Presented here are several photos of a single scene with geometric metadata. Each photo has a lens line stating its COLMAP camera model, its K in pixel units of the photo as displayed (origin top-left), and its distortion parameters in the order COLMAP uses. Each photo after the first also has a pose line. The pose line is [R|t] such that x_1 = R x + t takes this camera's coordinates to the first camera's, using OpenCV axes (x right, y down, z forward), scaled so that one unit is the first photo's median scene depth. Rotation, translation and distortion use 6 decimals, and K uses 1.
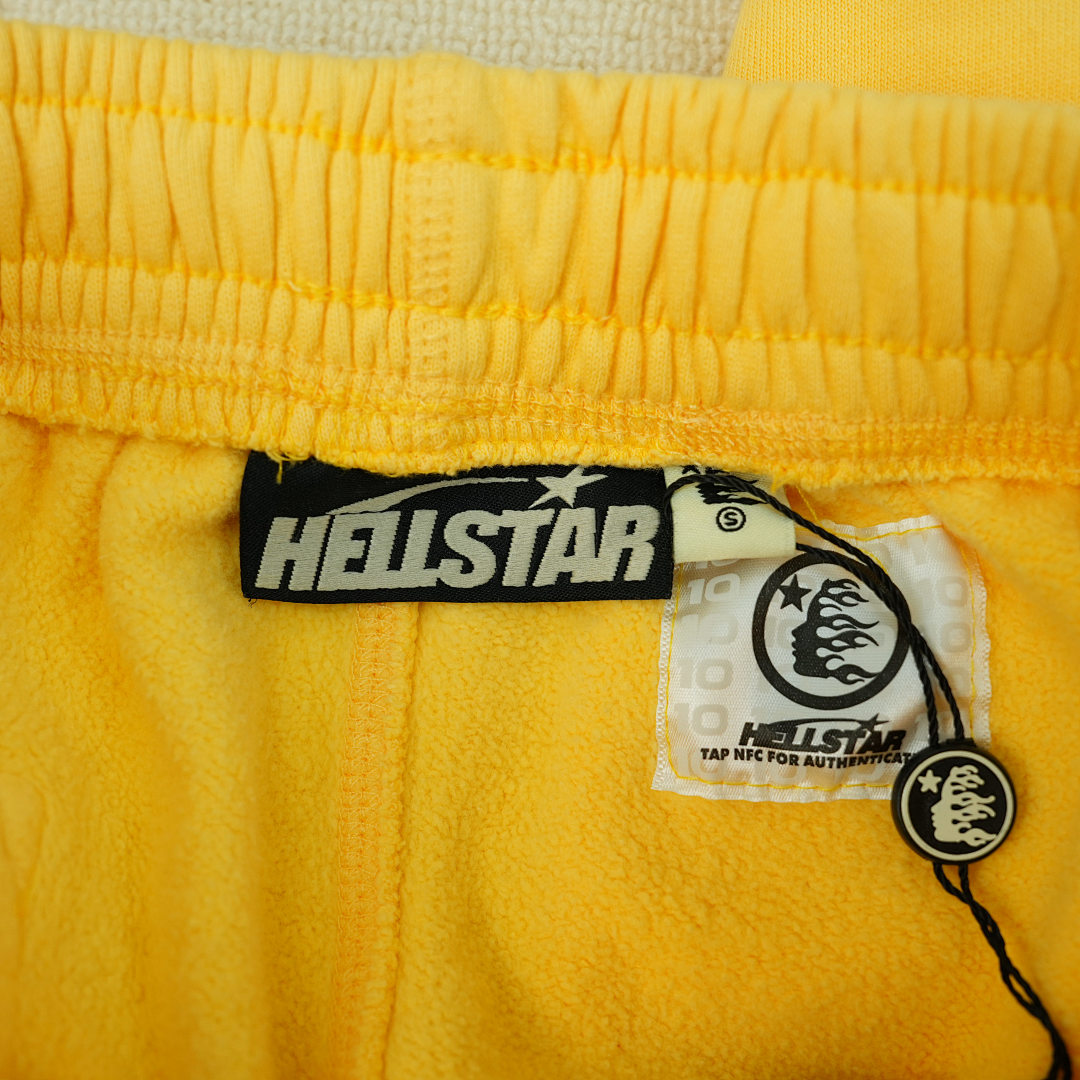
lens RADIAL K [[1564.1, 0, 545.8], [0, 1564.1, 538.9], [0, 0, 1]] dist [-0.002903, 0.000000]
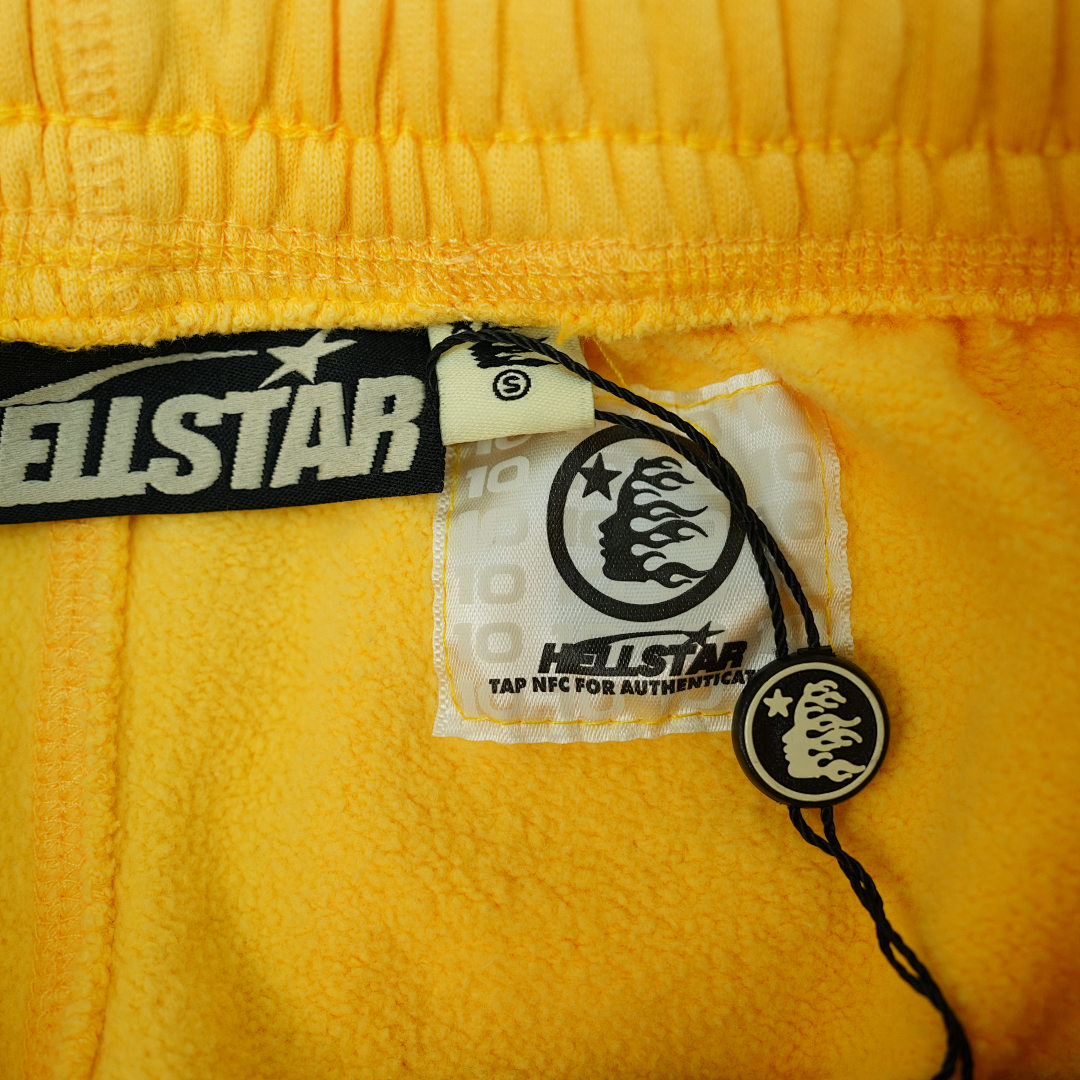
lens RADIAL K [[1564.1, 0, 534.9], [0, 1564.1, 541.3], [0, 0, 1]] dist [-0.002903, 0.000000]
pose [[0.997378, -0.053351, 0.048888, 0.087638], [0.052629, 0.998487, 0.015931, 0.053695], [-0.049664, -0.013316, 0.998677, 0.217968]]
